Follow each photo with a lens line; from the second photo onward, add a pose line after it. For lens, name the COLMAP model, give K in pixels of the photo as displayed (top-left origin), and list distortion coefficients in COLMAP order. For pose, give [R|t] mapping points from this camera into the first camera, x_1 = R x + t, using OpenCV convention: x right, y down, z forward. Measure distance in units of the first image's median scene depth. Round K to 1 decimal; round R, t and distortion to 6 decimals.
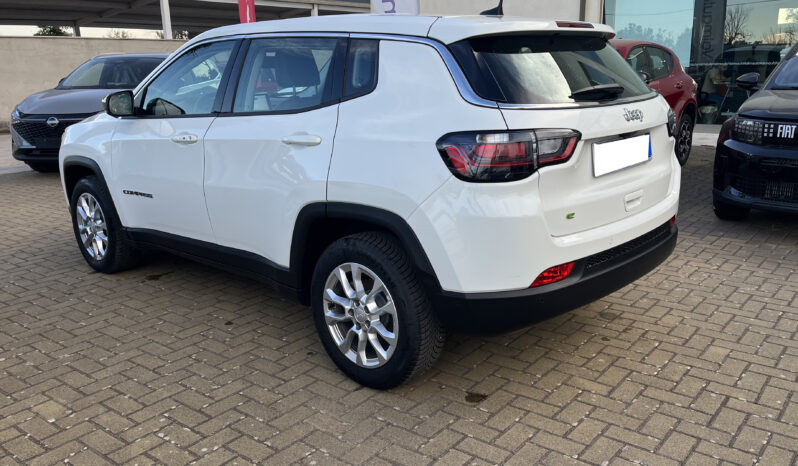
lens RADIAL K [[660.9, 0, 399.0], [0, 660.9, 233.0], [0, 0, 1]] dist [0.052714, 0.002426]
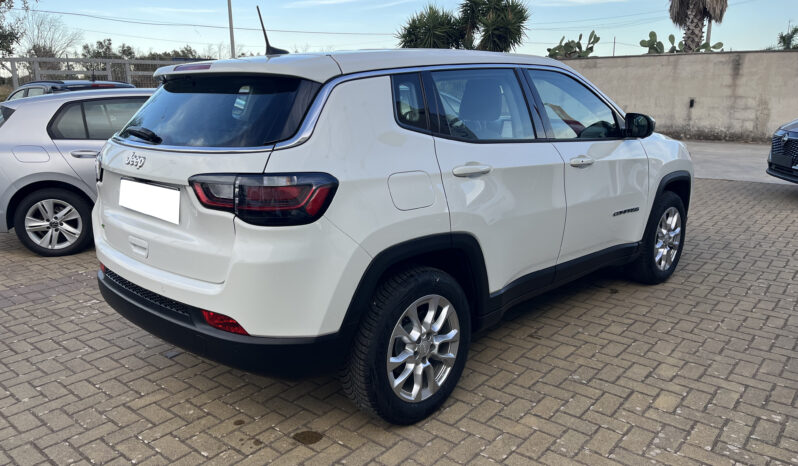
lens RADIAL K [[569.6, 0, 399.0], [0, 569.6, 233.0], [0, 0, 1]] dist [0.003635, 0.000905]
pose [[-0.001332, 0.241591, -0.970377, 1.005752], [-0.229020, 0.944513, 0.235466, -0.306862], [0.973421, 0.222549, 0.054071, 1.148601]]
